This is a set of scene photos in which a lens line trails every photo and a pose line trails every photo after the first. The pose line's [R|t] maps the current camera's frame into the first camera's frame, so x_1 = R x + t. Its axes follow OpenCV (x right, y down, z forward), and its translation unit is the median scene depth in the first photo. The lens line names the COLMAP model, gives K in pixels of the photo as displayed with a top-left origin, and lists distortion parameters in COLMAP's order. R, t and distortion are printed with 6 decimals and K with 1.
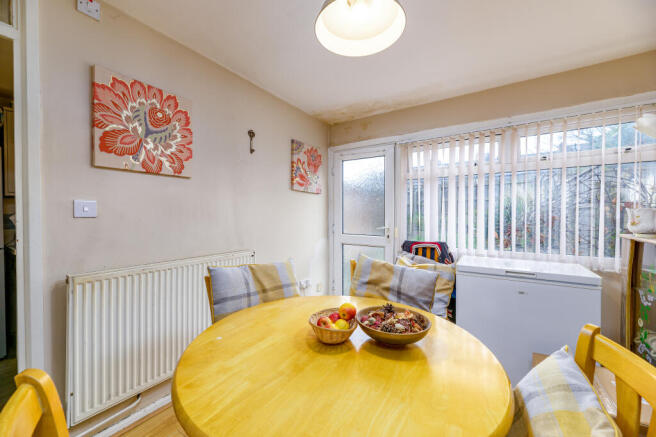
lens RADIAL K [[264.3, 0, 325.5], [0, 264.3, 215.6], [0, 0, 1]] dist [-0.000662, -0.000109]
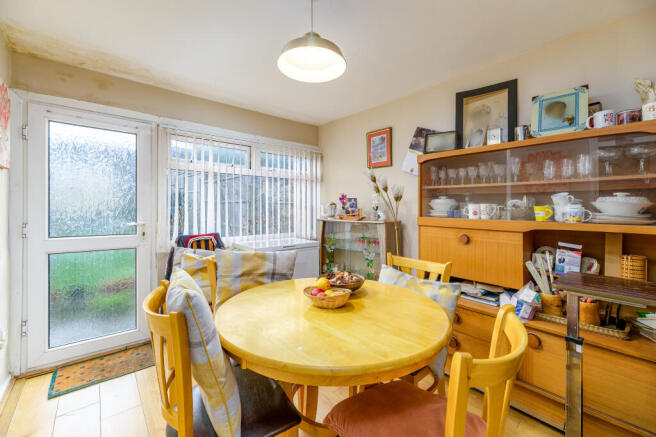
lens RADIAL K [[264.3, 0, 325.5], [0, 264.3, 215.6], [0, 0, 1]] dist [-0.000662, -0.000109]
pose [[0.272657, -0.029411, 0.961662, -0.475032], [-0.006749, 0.999450, 0.032481, -0.010725], [-0.962088, -0.015346, 0.272308, 0.256851]]
